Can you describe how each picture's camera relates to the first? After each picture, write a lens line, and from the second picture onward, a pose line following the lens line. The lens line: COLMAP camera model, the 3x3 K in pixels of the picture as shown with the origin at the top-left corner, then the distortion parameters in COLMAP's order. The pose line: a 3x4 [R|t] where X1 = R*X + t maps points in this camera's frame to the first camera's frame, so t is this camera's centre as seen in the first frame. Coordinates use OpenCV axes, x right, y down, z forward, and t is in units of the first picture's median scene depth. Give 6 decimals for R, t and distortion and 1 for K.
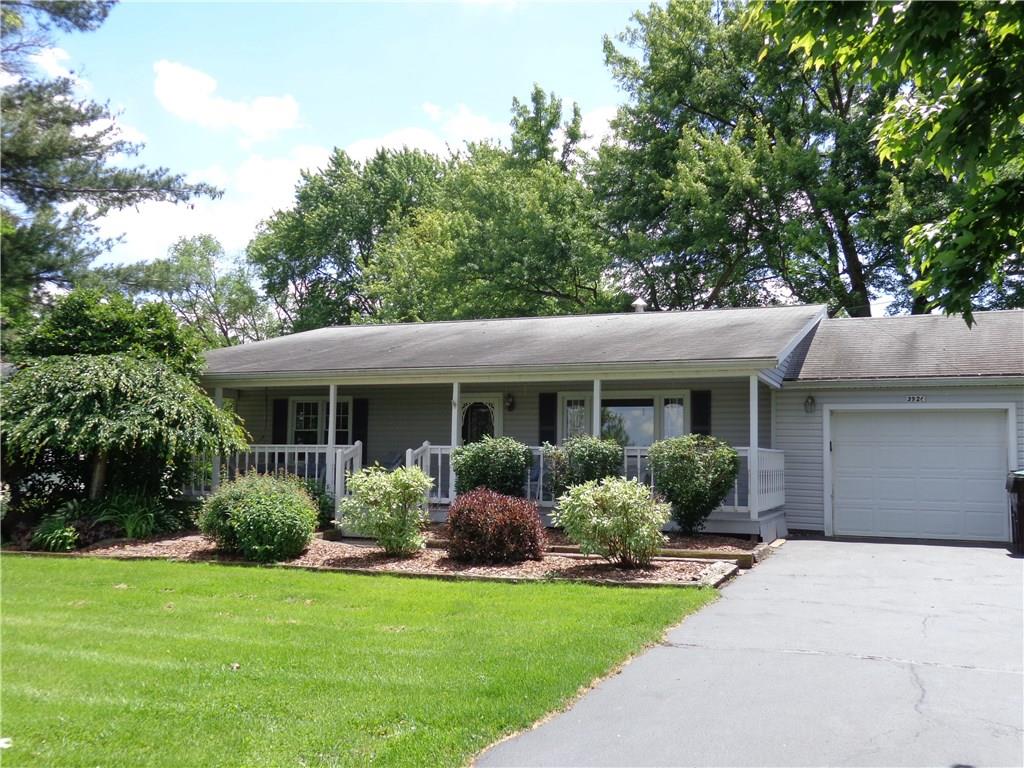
lens RADIAL K [[885.3, 0, 512.0], [0, 885.3, 384.0], [0, 0, 1]] dist [0.009608, 0.006821]
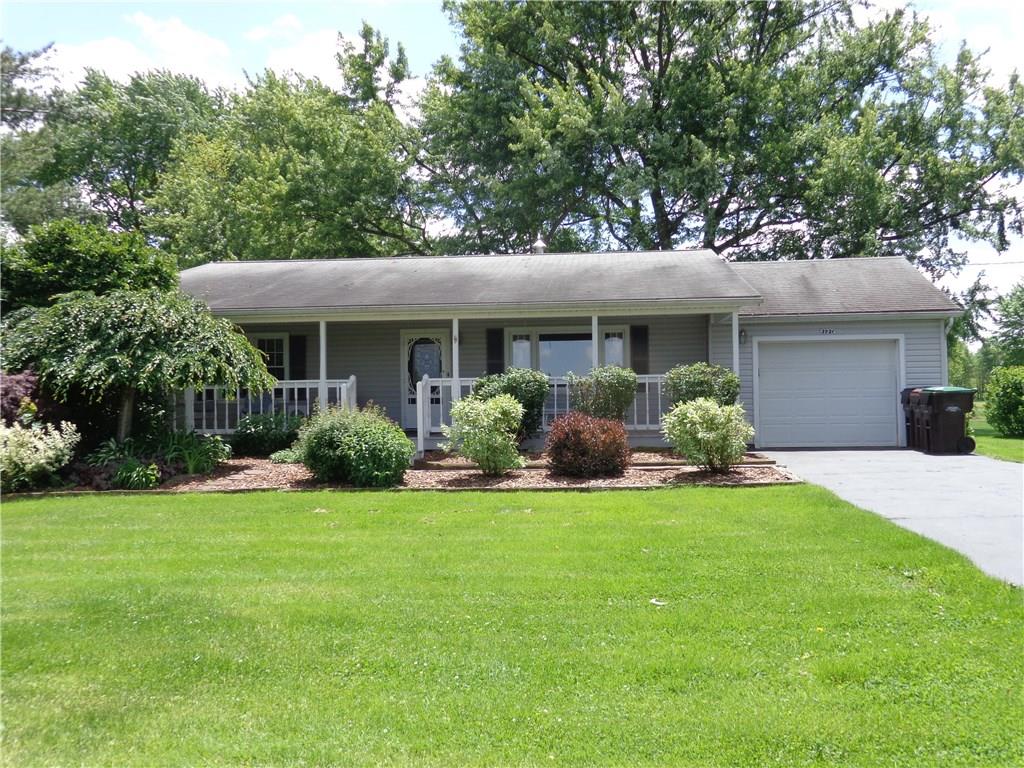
lens RADIAL K [[869.6, 0, 512.0], [0, 869.6, 384.0], [0, 0, 1]] dist [-0.031244, 0.003229]
pose [[0.964199, -0.021659, 0.264294, -0.232913], [0.003122, 0.997517, 0.070358, 0.003212], [-0.265162, -0.067014, 0.961872, -0.018236]]
